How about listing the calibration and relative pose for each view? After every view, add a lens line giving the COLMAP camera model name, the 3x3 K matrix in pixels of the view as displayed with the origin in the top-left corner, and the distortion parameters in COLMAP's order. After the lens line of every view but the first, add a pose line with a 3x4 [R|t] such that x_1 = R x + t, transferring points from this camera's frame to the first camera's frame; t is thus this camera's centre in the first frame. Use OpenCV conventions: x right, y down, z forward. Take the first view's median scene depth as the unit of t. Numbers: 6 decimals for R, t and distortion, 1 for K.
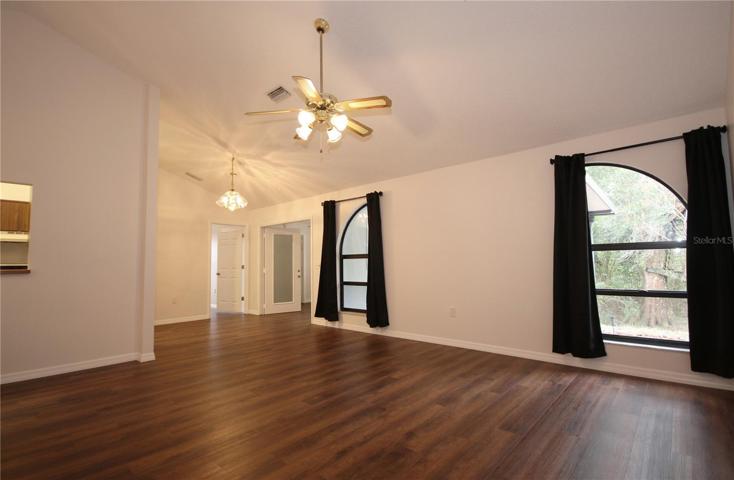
lens RADIAL K [[343.9, 0, 367.0], [0, 343.9, 240.0], [0, 0, 1]] dist [-0.001535, 0.000023]
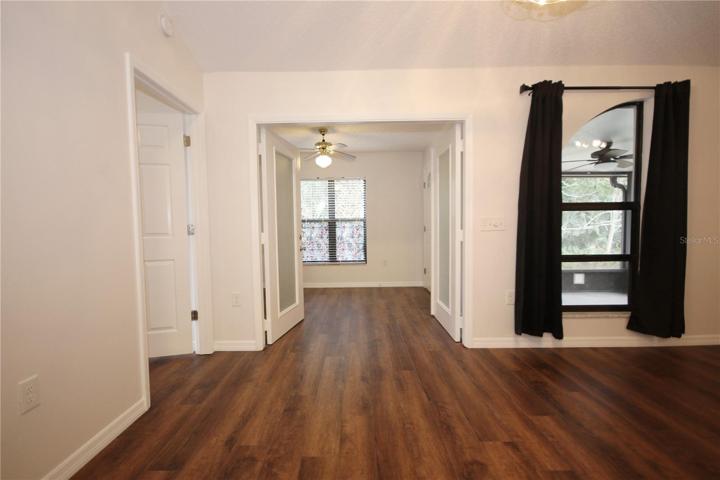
lens RADIAL K [[328.6, 0, 354.1], [0, 328.6, 241.7], [0, 0, 1]] dist [0.004653, -0.009097]
pose [[0.756584, -0.033669, 0.653030, -0.620778], [-0.042509, 0.994029, 0.100500, 0.065855], [-0.652514, -0.103797, 0.750634, 0.853871]]
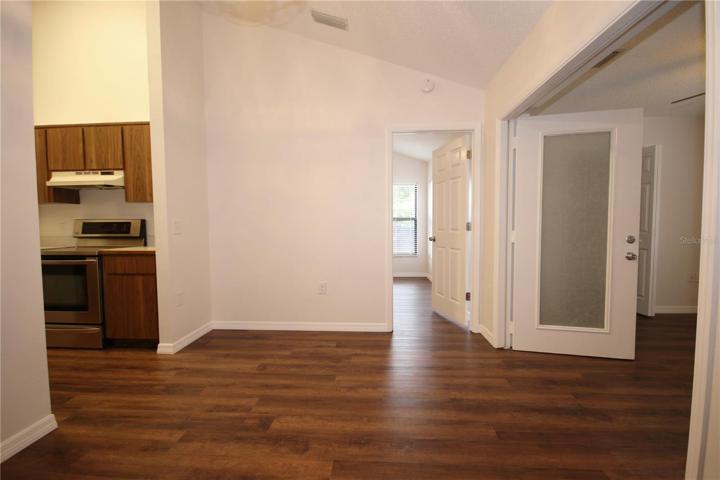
lens RADIAL K [[328.6, 0, 354.1], [0, 328.6, 241.7], [0, 0, 1]] dist [0.004653, -0.009097]
pose [[0.613005, 0.048948, -0.788561, -0.159676], [0.055080, 0.993003, 0.104455, 0.062267], [0.788157, -0.107466, 0.606020, 0.850962]]
